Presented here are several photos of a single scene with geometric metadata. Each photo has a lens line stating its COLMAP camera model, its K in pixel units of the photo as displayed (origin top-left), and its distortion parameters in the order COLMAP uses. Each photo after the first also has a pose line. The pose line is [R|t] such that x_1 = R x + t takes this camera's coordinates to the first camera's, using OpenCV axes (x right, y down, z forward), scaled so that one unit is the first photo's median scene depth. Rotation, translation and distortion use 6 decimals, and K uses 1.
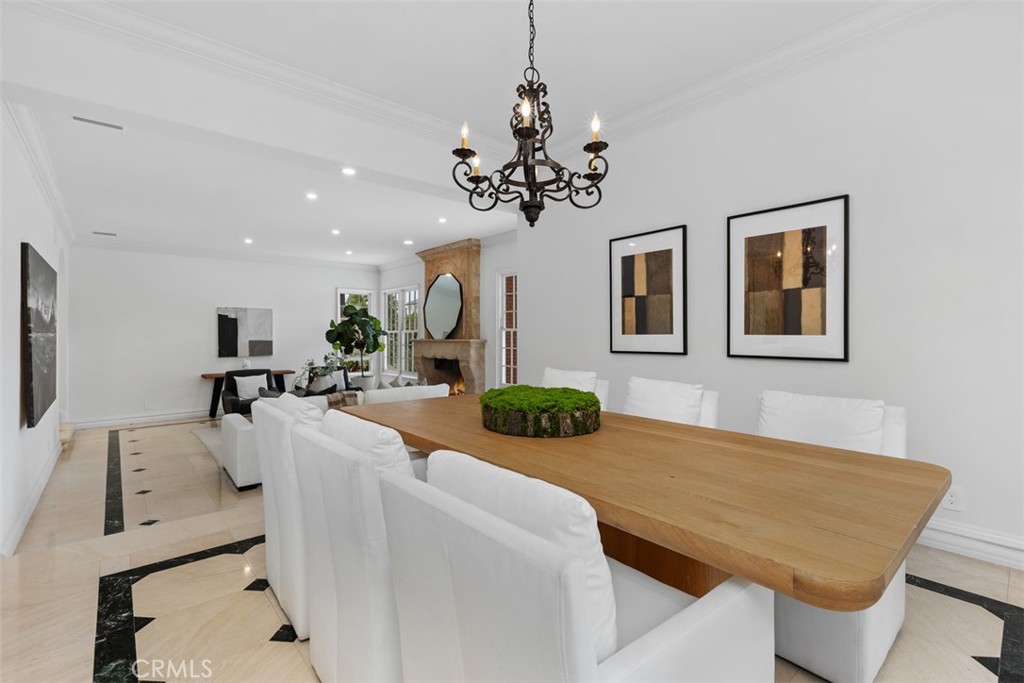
lens RADIAL K [[460.3, 0, 505.2], [0, 460.3, 338.0], [0, 0, 1]] dist [-0.003463, -0.000091]
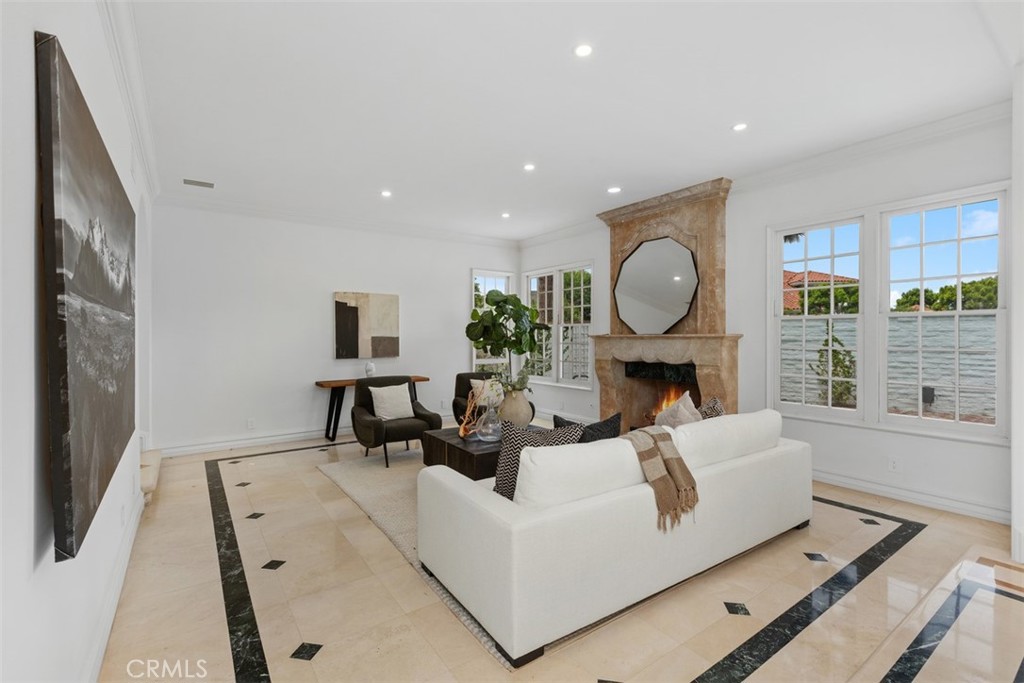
lens RADIAL K [[464.5, 0, 506.3], [0, 464.5, 343.2], [0, 0, 1]] dist [-0.000875, 0.000325]
pose [[0.994489, 0.002482, -0.104809, -0.321069], [-0.001632, 0.999965, 0.008199, 0.012074], [0.104826, -0.007983, 0.994459, 0.332206]]
